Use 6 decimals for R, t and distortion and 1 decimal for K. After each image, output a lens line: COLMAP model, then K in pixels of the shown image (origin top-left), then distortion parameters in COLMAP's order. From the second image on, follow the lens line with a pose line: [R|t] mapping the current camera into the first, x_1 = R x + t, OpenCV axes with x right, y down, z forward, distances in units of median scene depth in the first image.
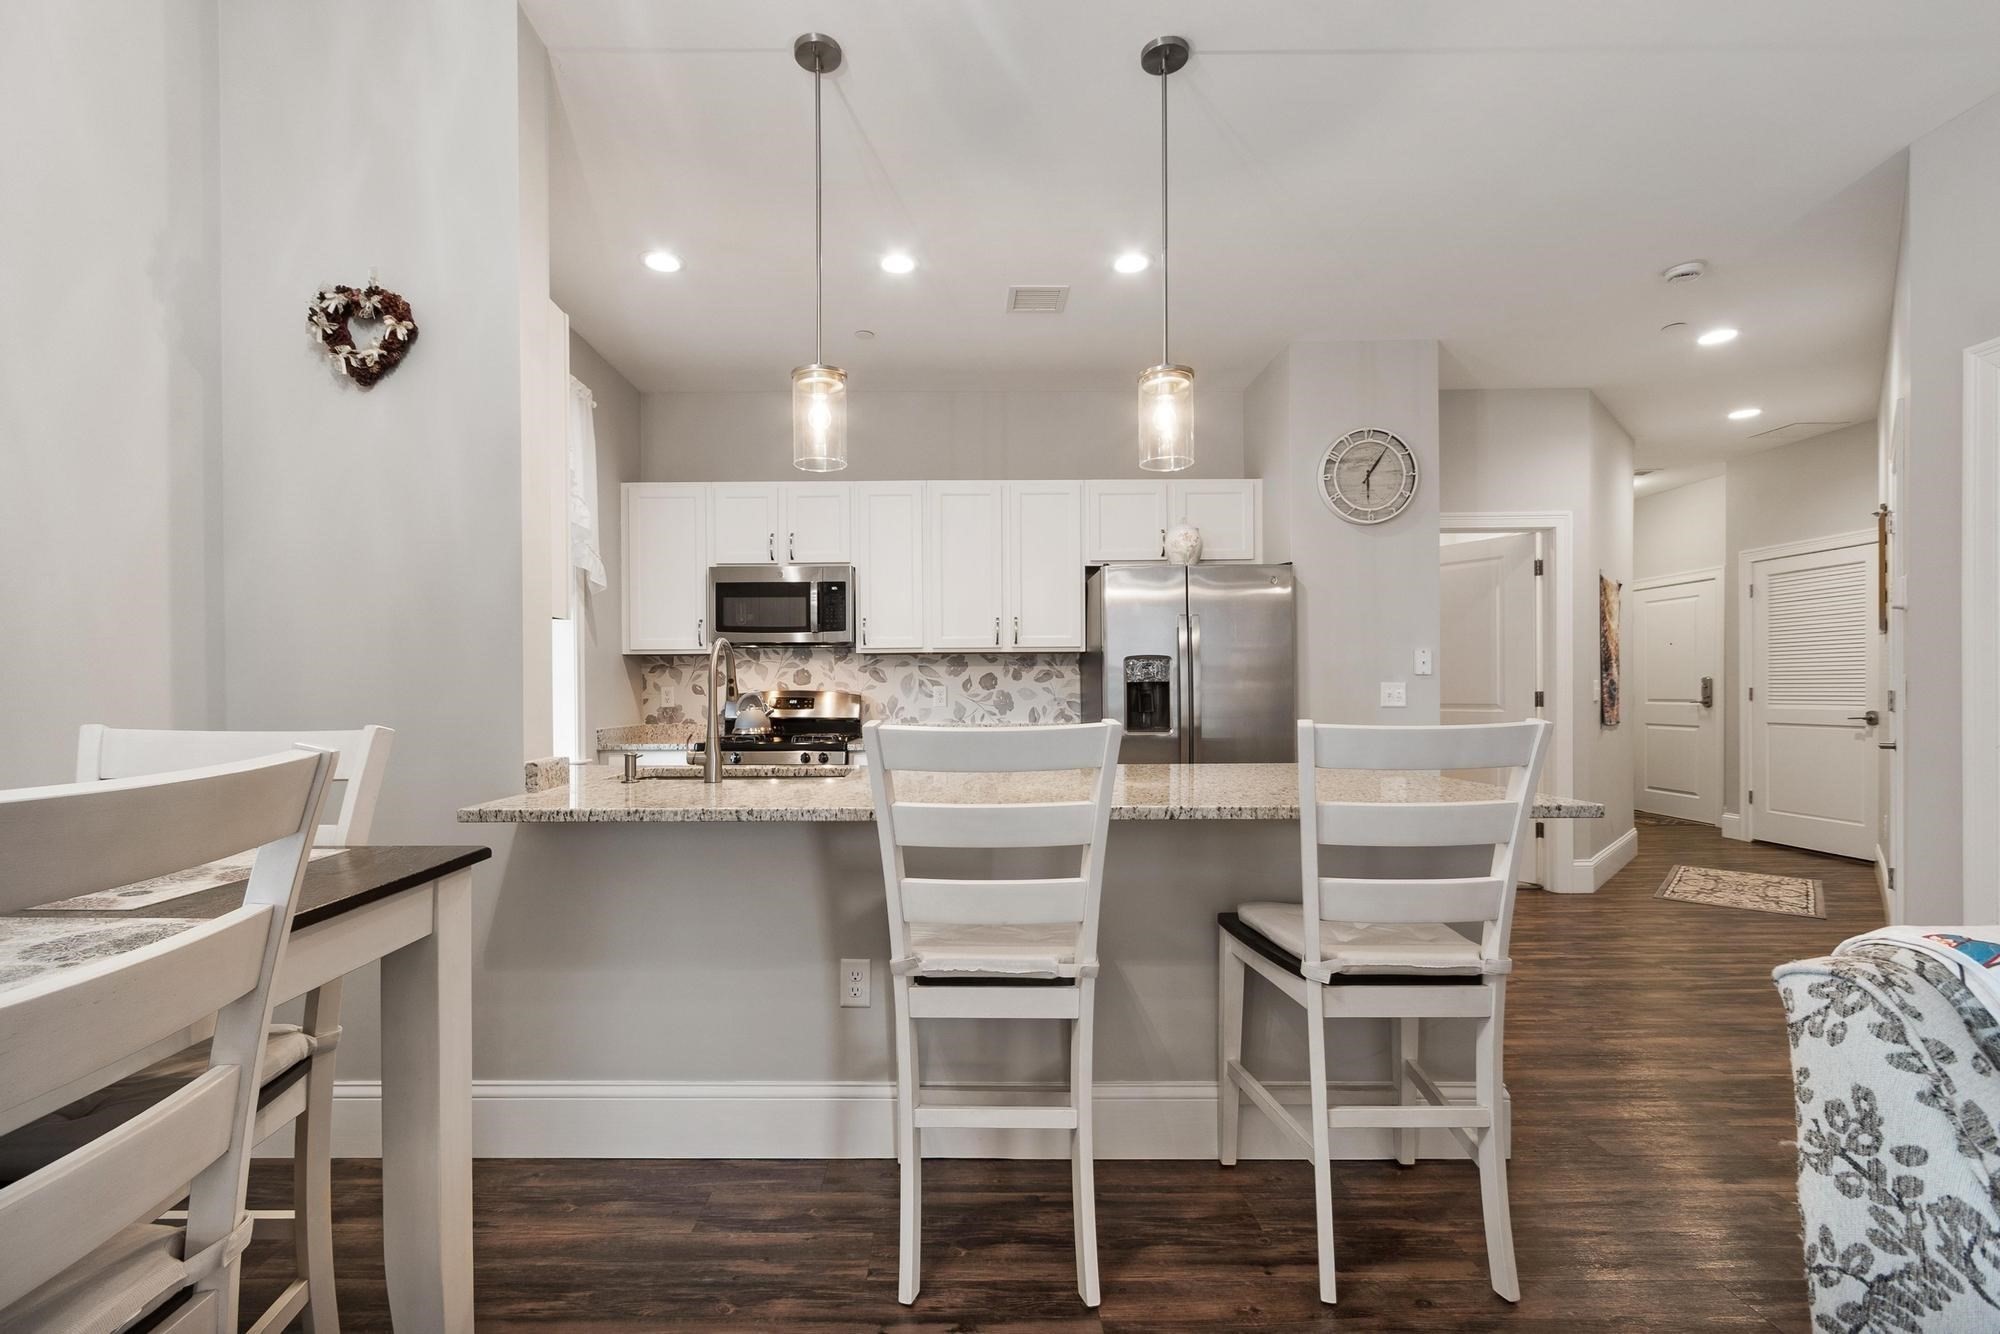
lens RADIAL K [[876.5, 0, 973.0], [0, 876.5, 697.4], [0, 0, 1]] dist [0.000483, -0.001314]
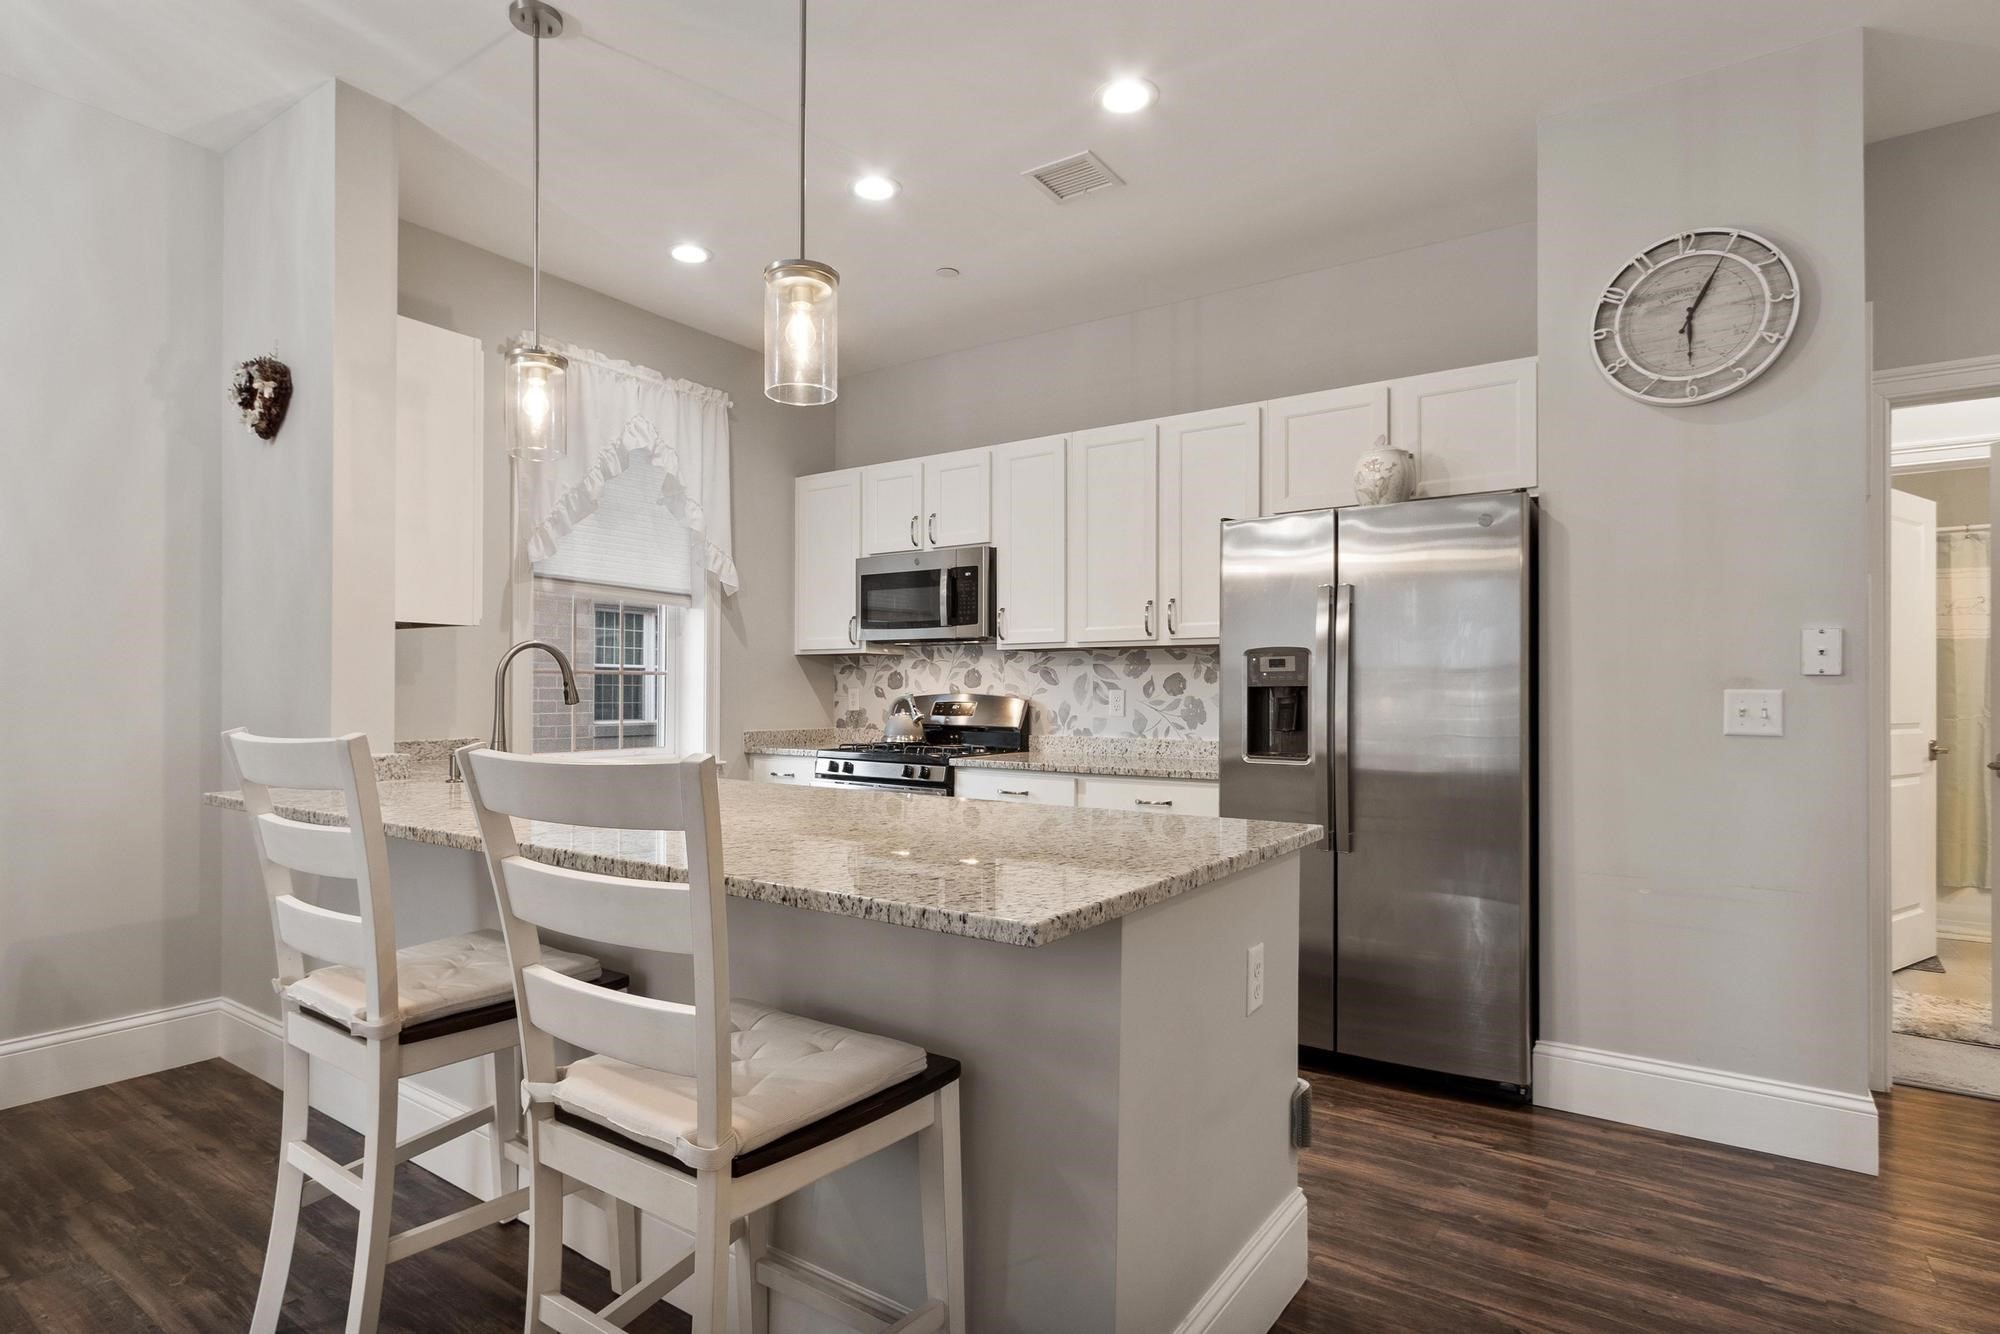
lens RADIAL K [[1036.0, 0, 963.7], [0, 1036.0, 694.6], [0, 0, 1]] dist [0.003695, -0.001158]
pose [[0.813165, 0.009376, -0.581957, 0.417213], [-0.011660, 0.999932, -0.000181, -0.007425], [0.581916, 0.006933, 0.813219, 0.179647]]
